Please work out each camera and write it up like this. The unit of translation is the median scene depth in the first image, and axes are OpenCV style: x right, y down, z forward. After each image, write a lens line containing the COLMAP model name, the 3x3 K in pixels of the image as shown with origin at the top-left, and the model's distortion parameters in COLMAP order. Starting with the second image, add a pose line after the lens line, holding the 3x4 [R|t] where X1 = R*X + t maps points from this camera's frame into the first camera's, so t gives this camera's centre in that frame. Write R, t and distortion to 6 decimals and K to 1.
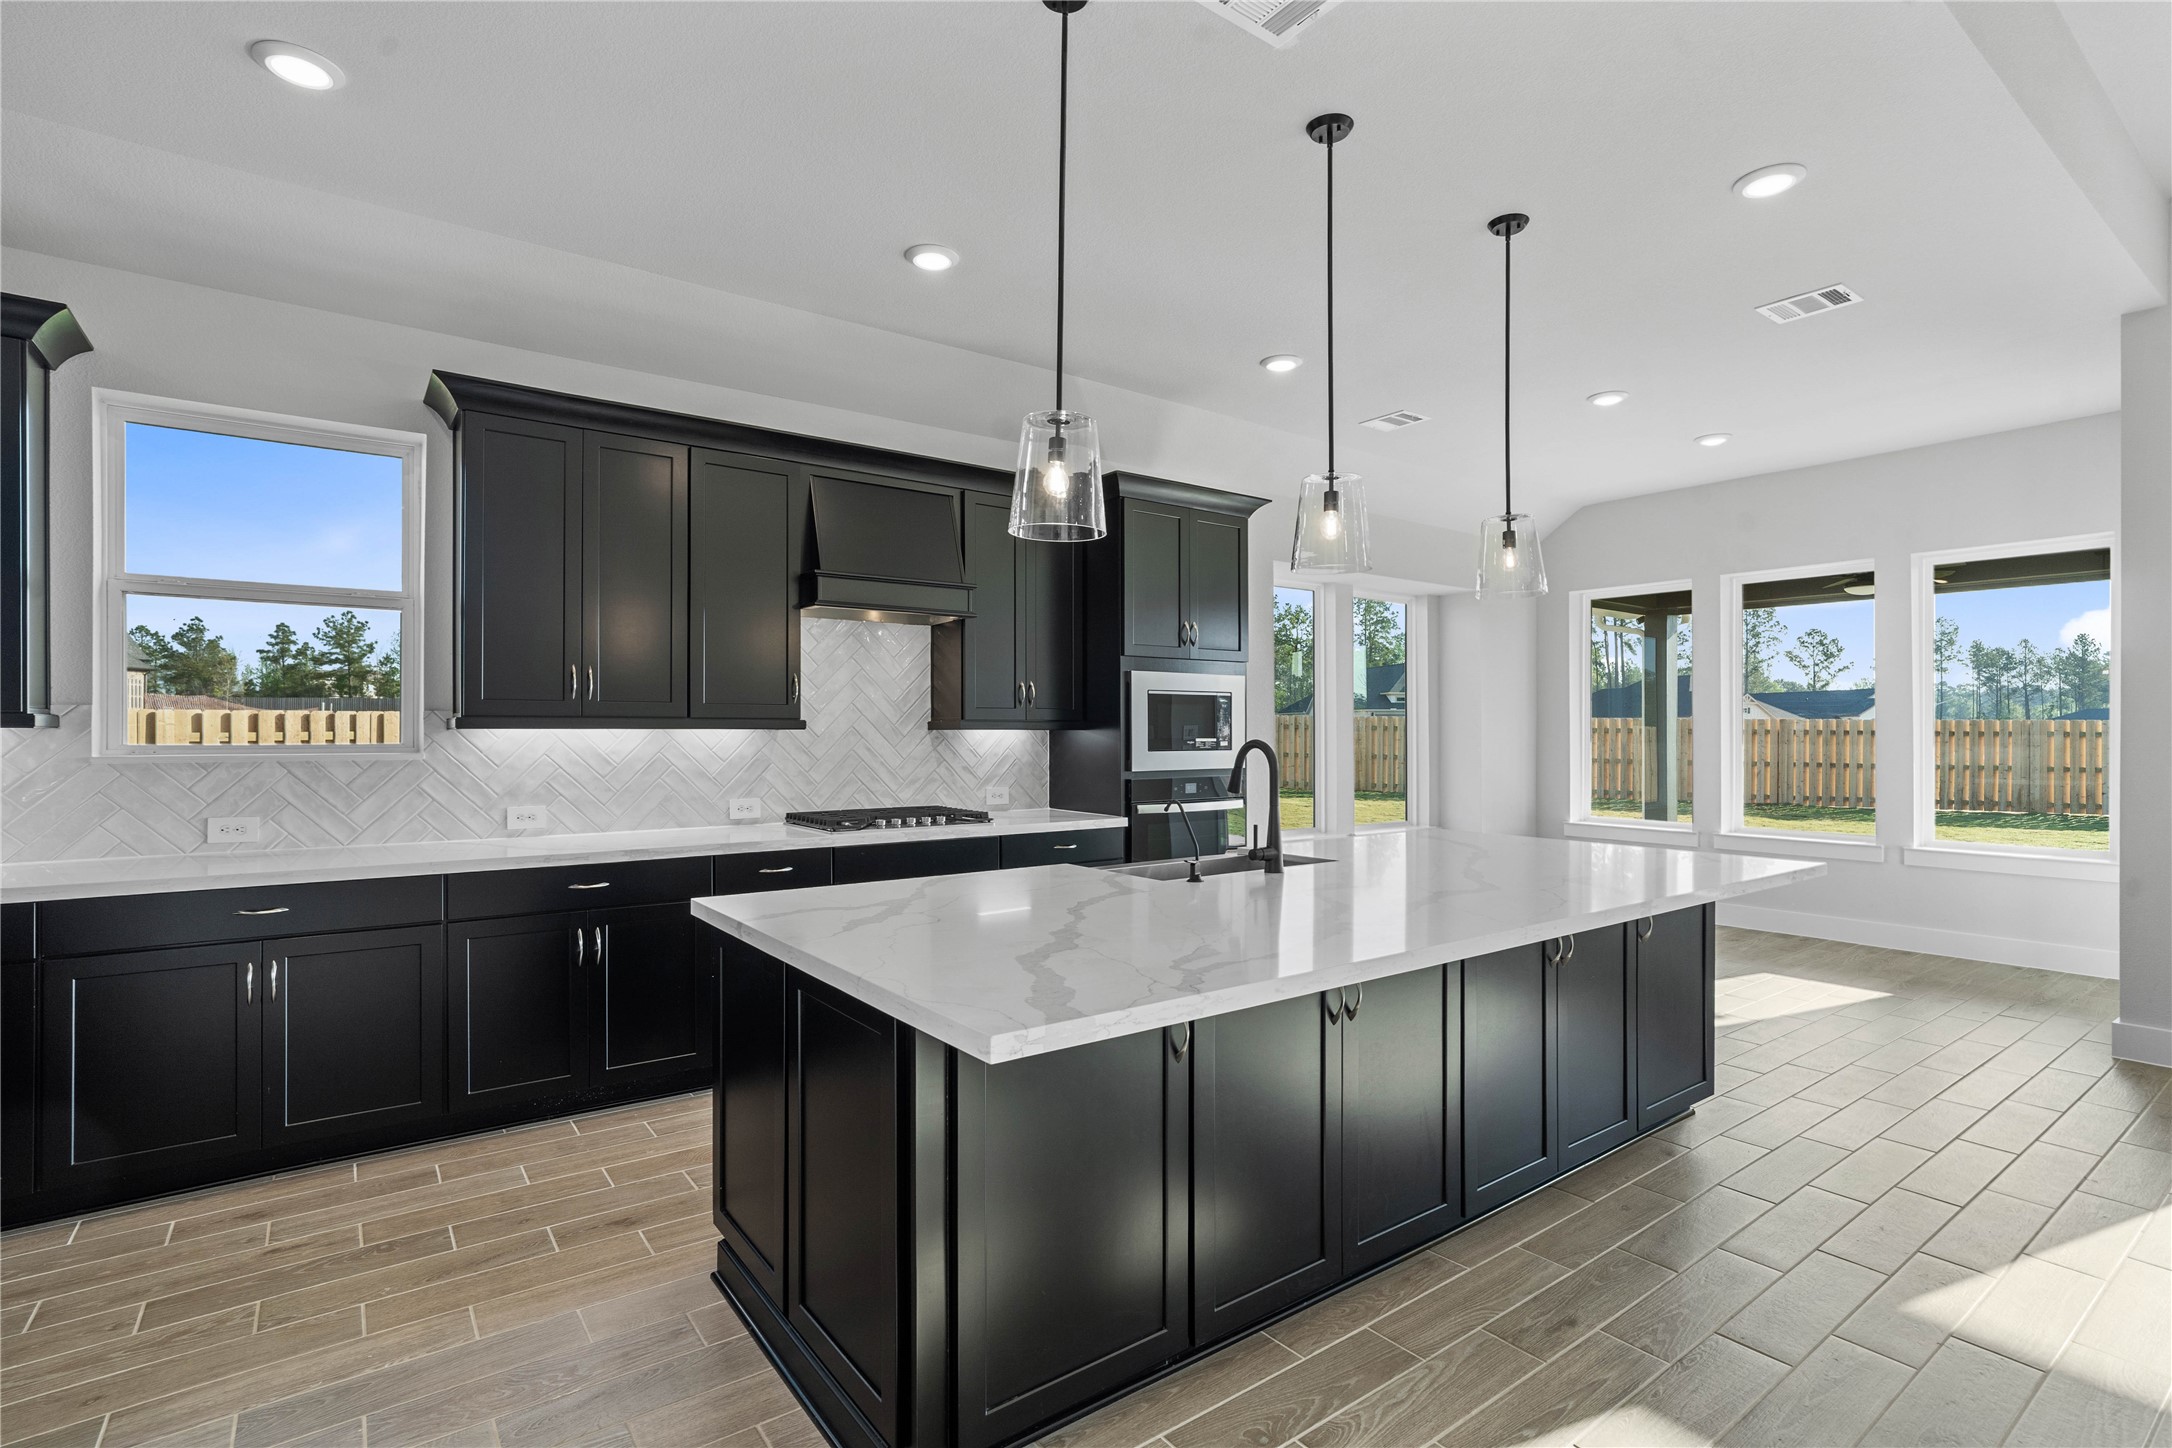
lens RADIAL K [[1035.7, 0, 1109.4], [0, 1035.7, 736.8], [0, 0, 1]] dist [-0.014598, 0.003366]
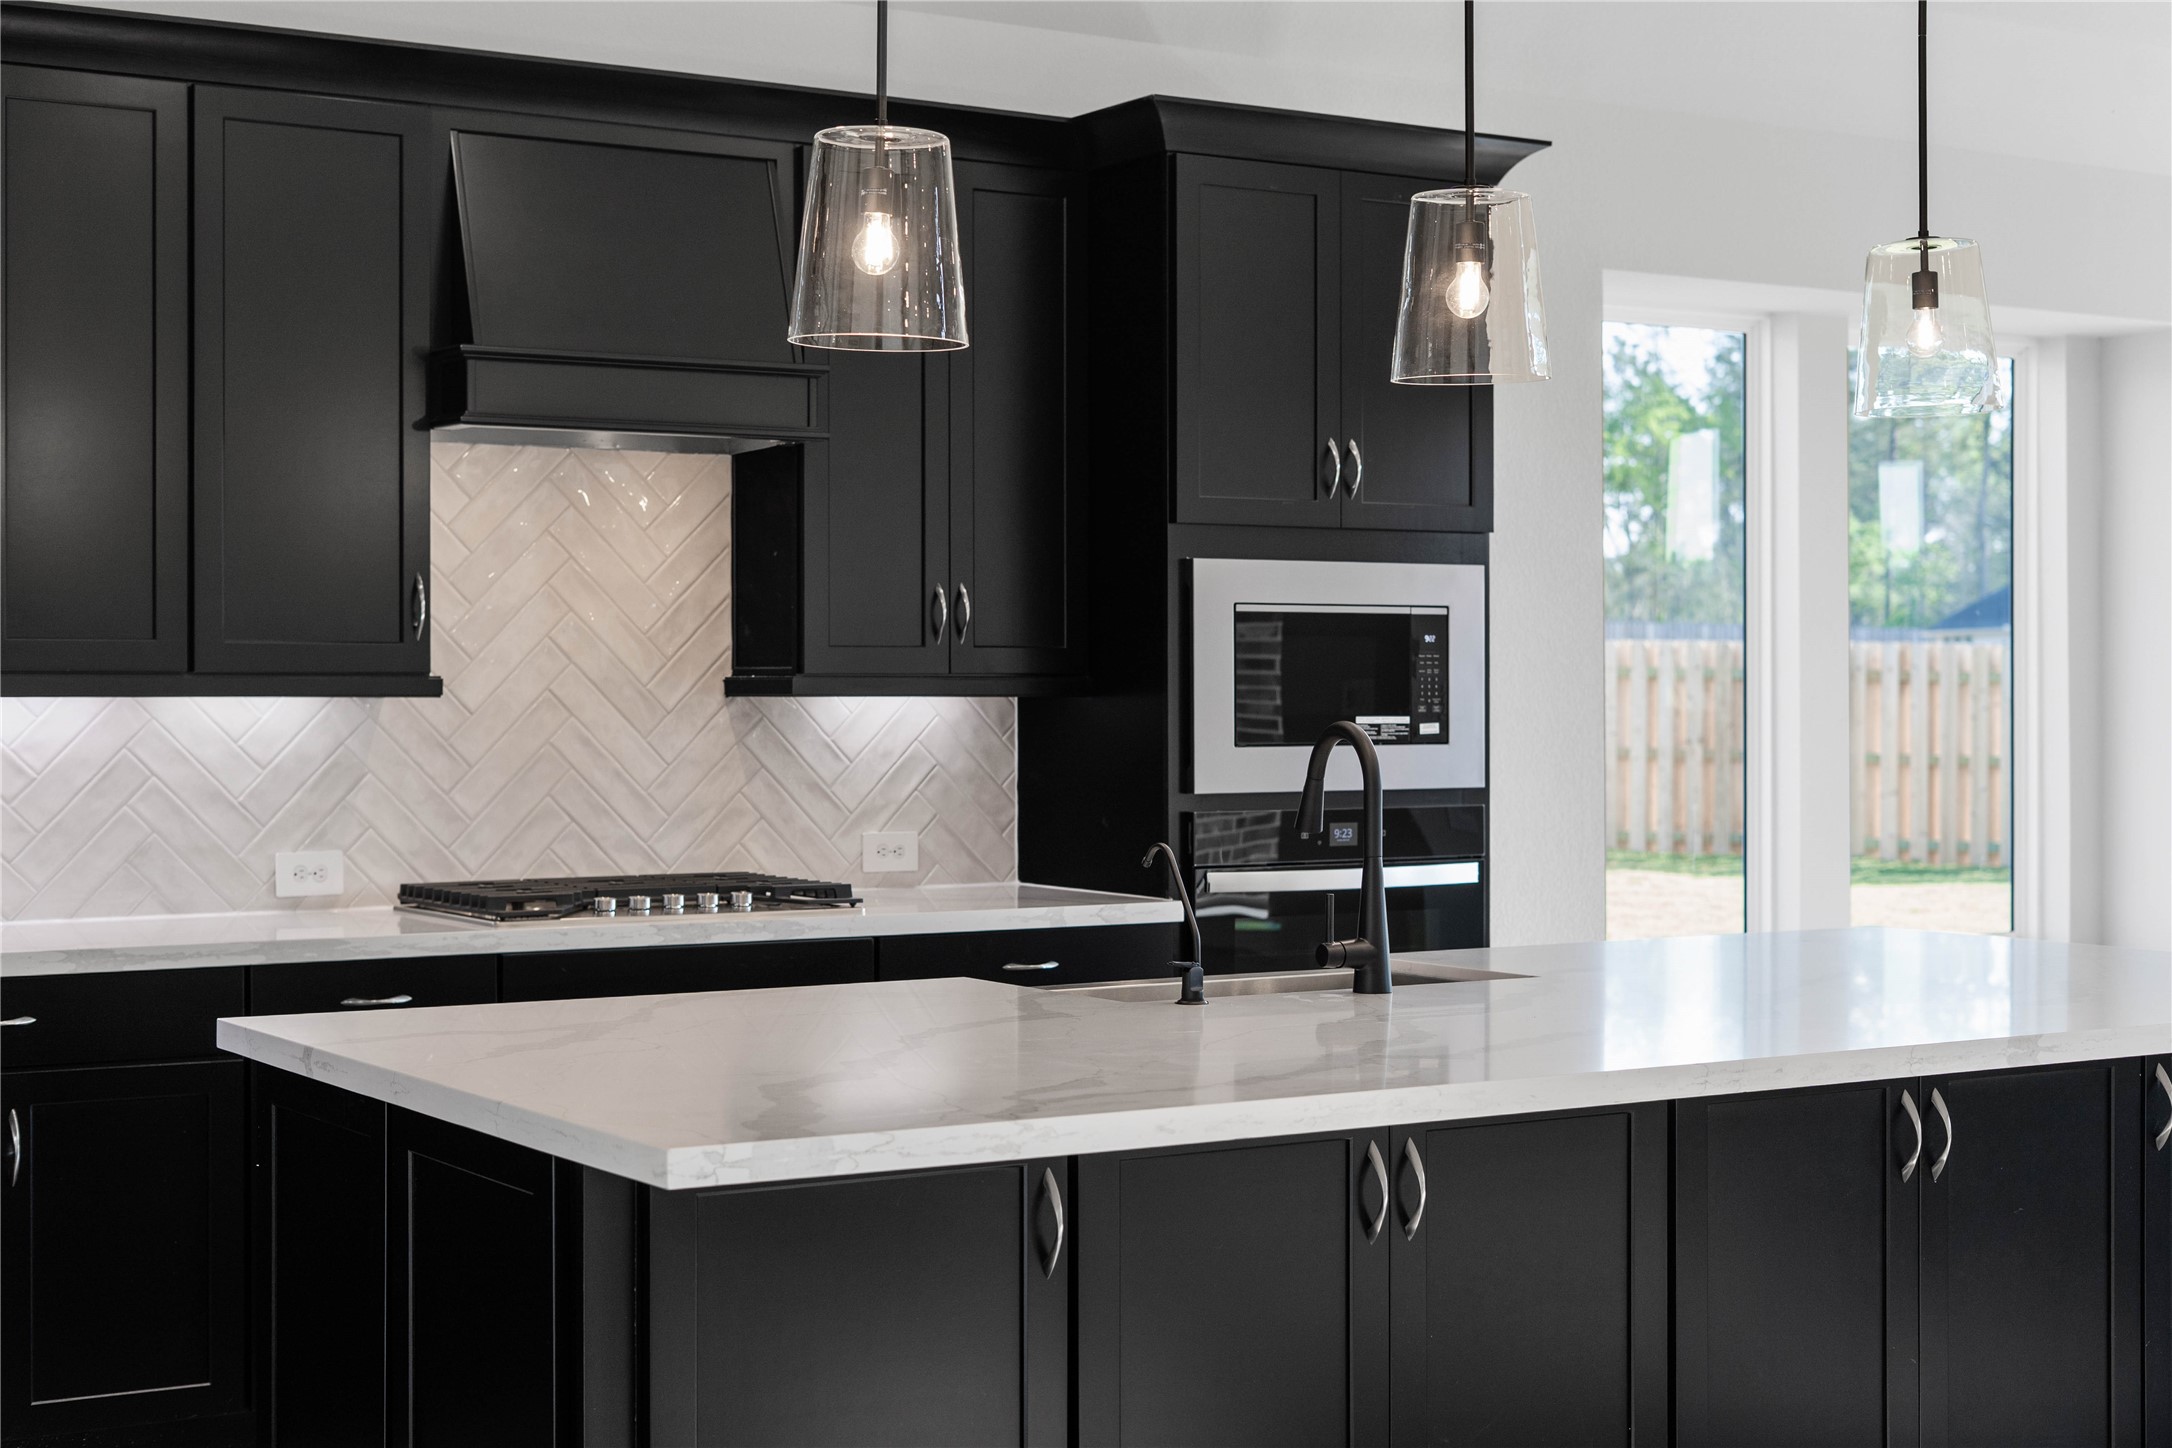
lens RADIAL K [[3188.5, 0, 1180.6], [0, 3188.5, 708.5], [0, 0, 1]] dist [-0.009051, 0.000000]
pose [[0.997711, 0.000456, -0.067621, 0.111689], [-0.000389, 0.999999, 0.001011, -0.003374], [0.067621, -0.000983, 0.997711, -0.334538]]
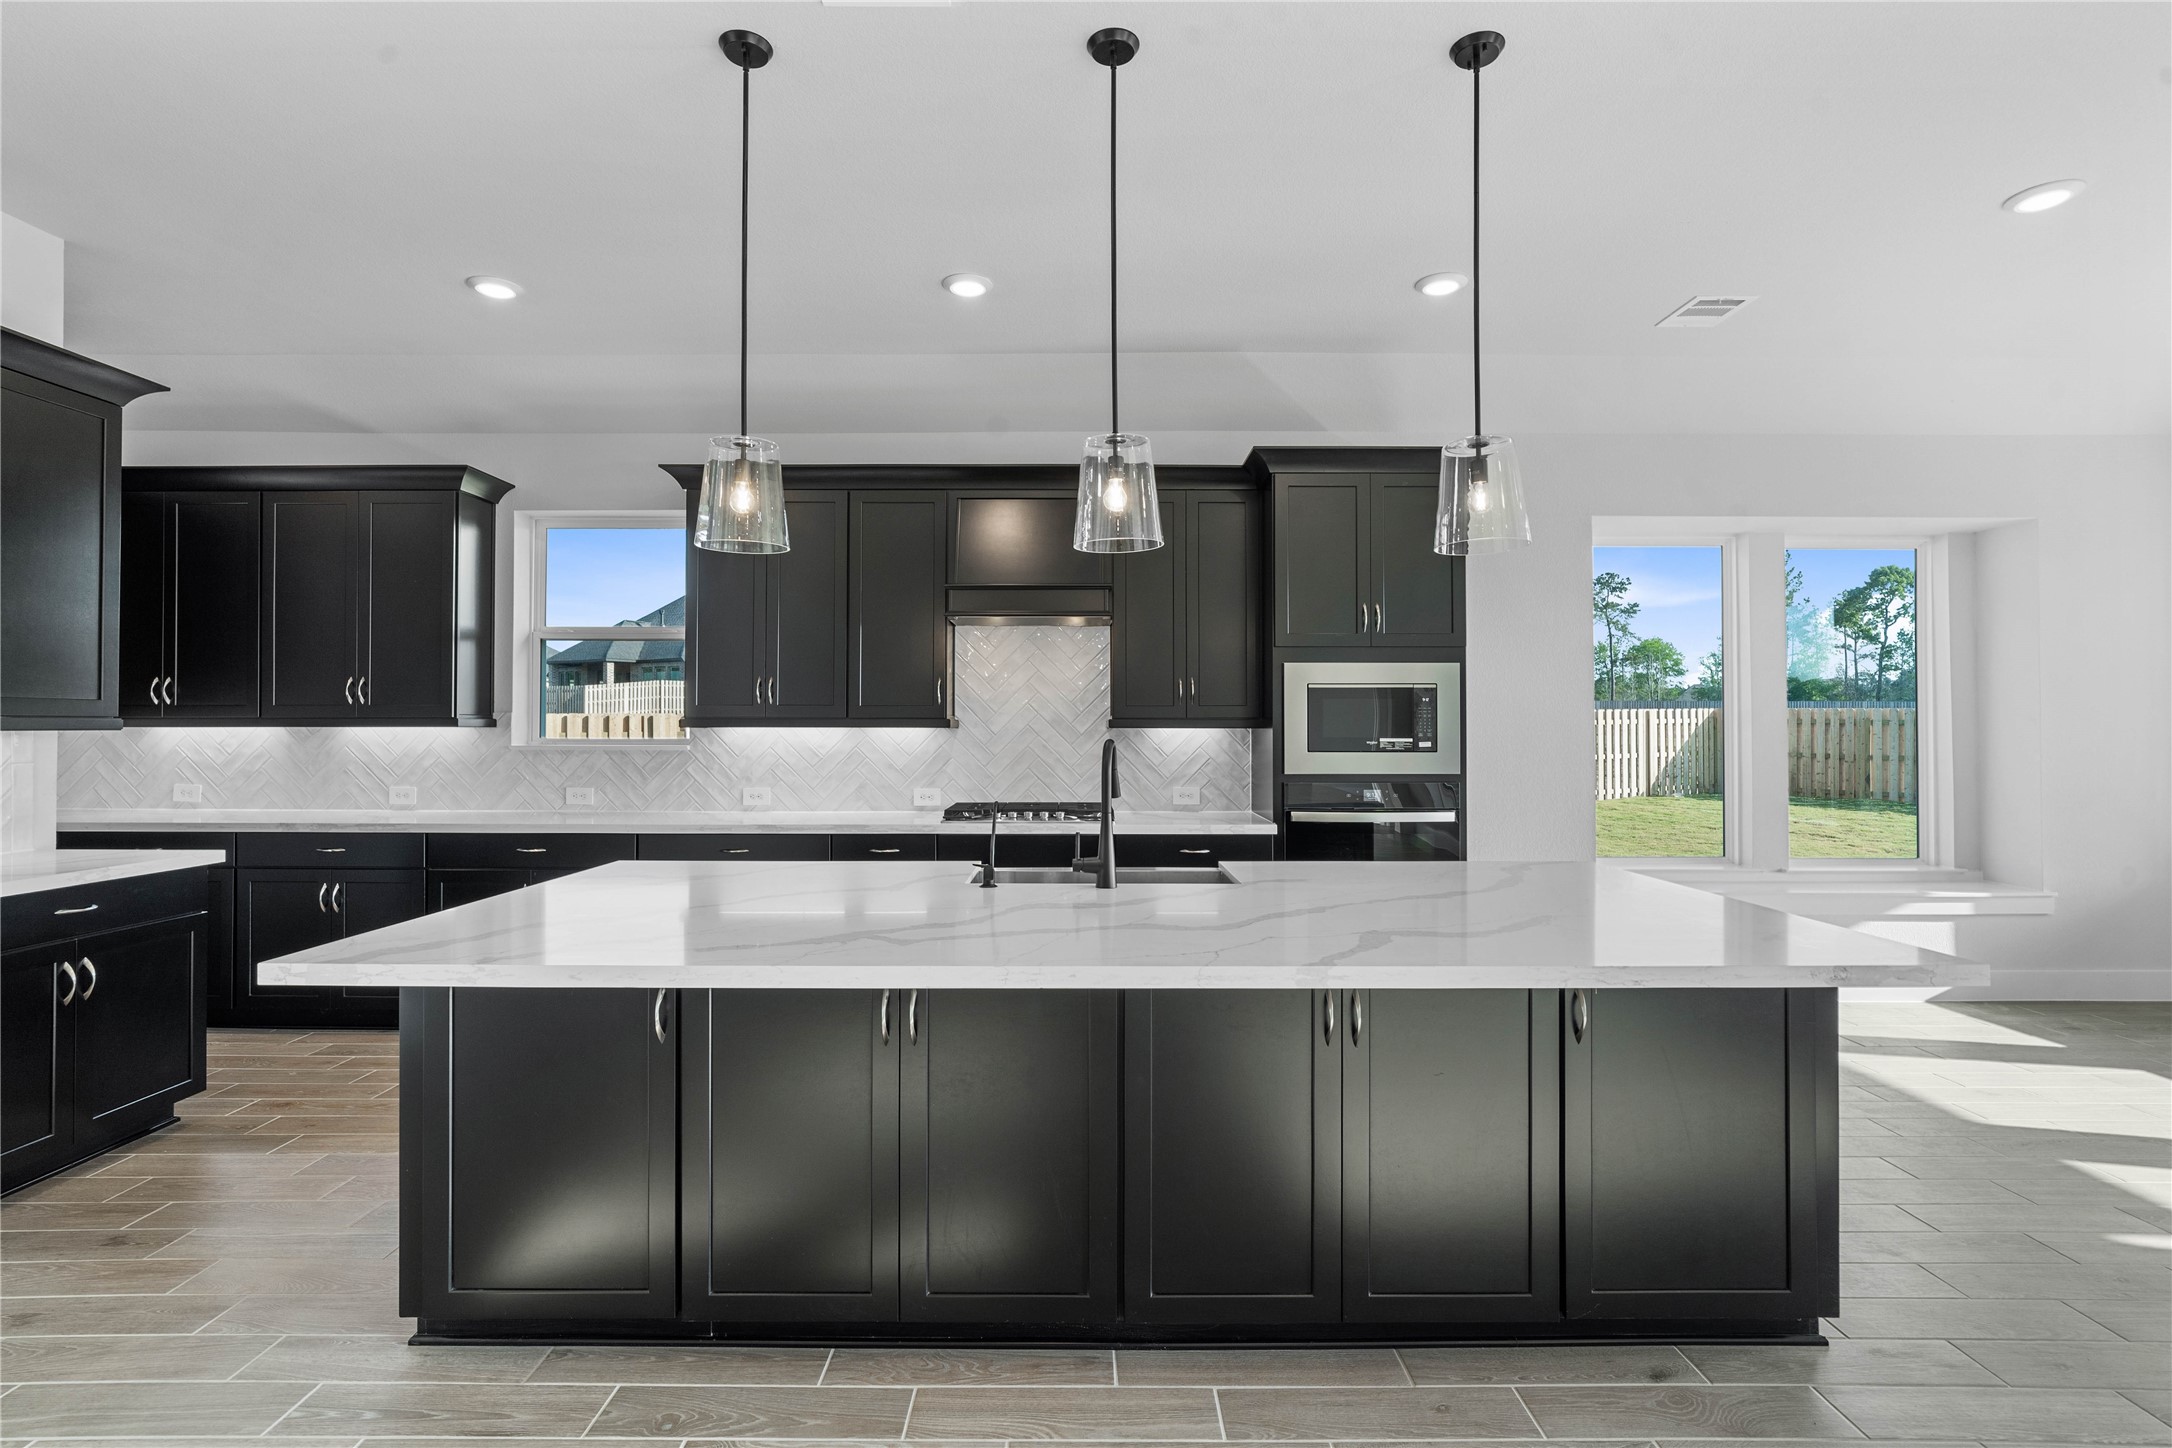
lens RADIAL K [[1035.7, 0, 1086.1], [0, 1035.7, 732.3], [0, 0, 1]] dist [-0.014598, 0.003366]
pose [[0.798229, 0.003100, -0.602346, 0.456566], [-0.003326, 0.999994, 0.000739, -0.003623], [0.602344, 0.001414, 0.798235, 0.181129]]
